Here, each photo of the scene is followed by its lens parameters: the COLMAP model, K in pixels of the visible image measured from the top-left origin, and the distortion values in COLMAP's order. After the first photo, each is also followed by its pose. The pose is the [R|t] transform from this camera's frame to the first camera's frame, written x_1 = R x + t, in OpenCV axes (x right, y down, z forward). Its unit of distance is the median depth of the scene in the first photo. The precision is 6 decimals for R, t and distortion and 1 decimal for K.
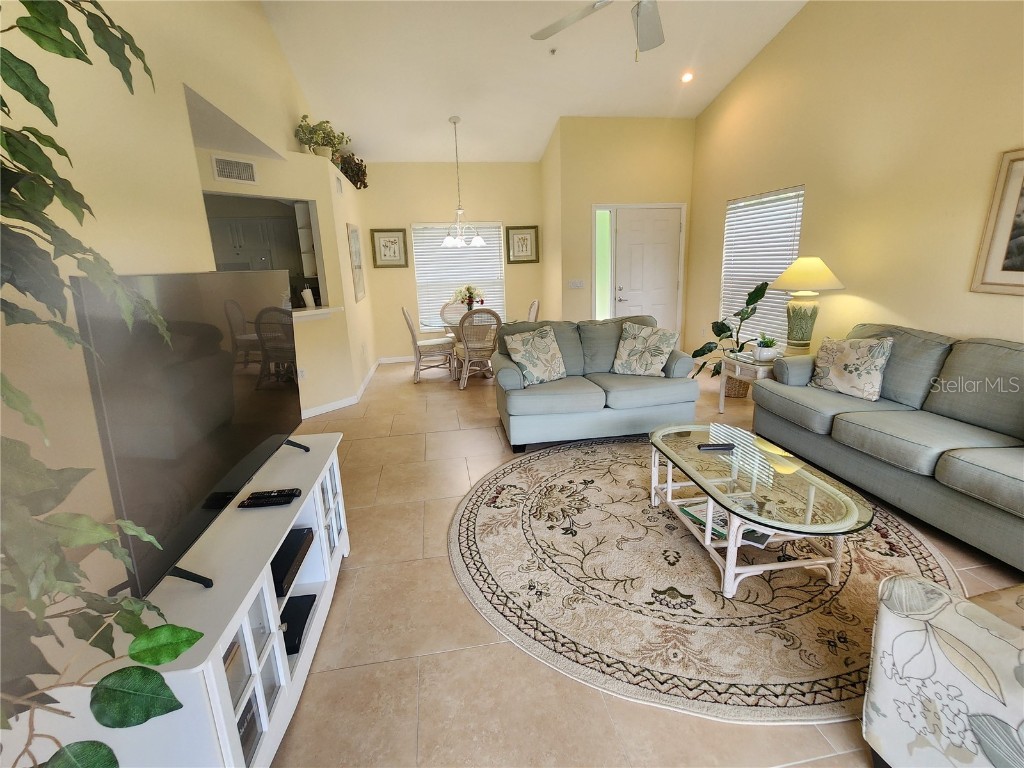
lens RADIAL K [[471.6, 0, 512.0], [0, 471.6, 384.0], [0, 0, 1]] dist [-0.002088, 0.000587]
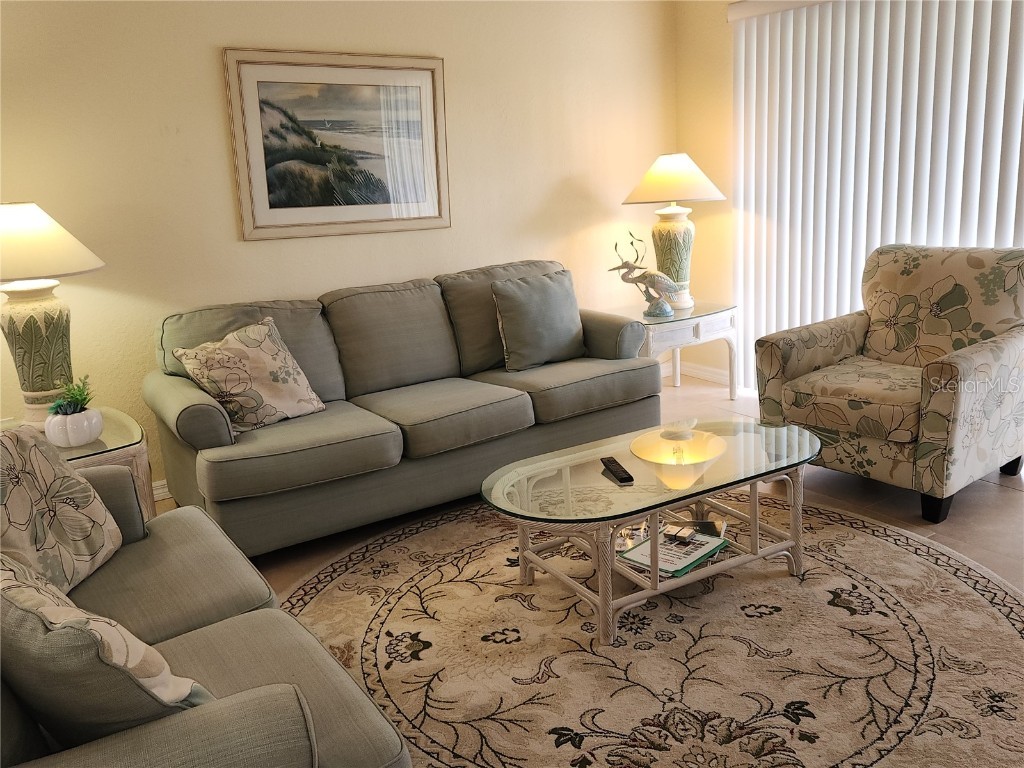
lens RADIAL K [[903.9, 0, 512.0], [0, 903.9, 384.0], [0, 0, 1]] dist [0.090667, -0.115330]
pose [[-0.394402, -0.171263, 0.902838, -0.588668], [0.297768, 0.905652, 0.301876, -0.383911], [-0.869357, 0.387897, -0.306194, 1.501755]]
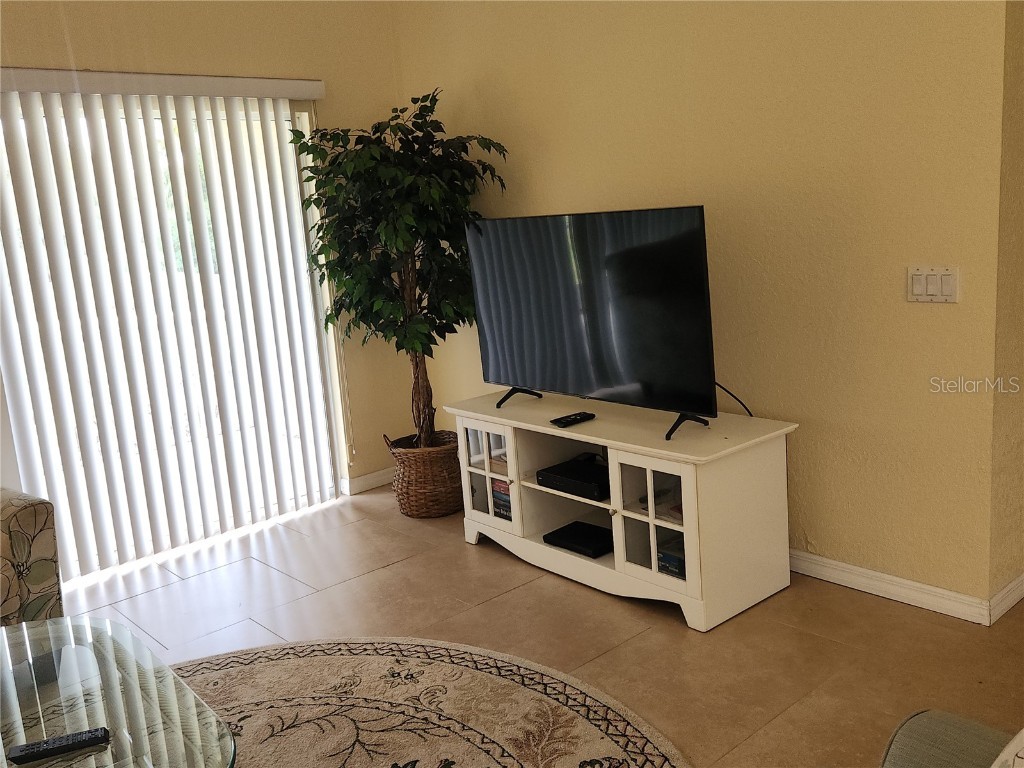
lens RADIAL K [[903.9, 0, 512.0], [0, 903.9, 384.0], [0, 0, 1]] dist [0.090667, -0.115330]
pose [[-0.838667, 0.199261, -0.506885, 0.465921], [-0.030461, 0.912055, 0.408936, -0.486338], [0.543791, 0.358401, -0.758841, 1.753269]]
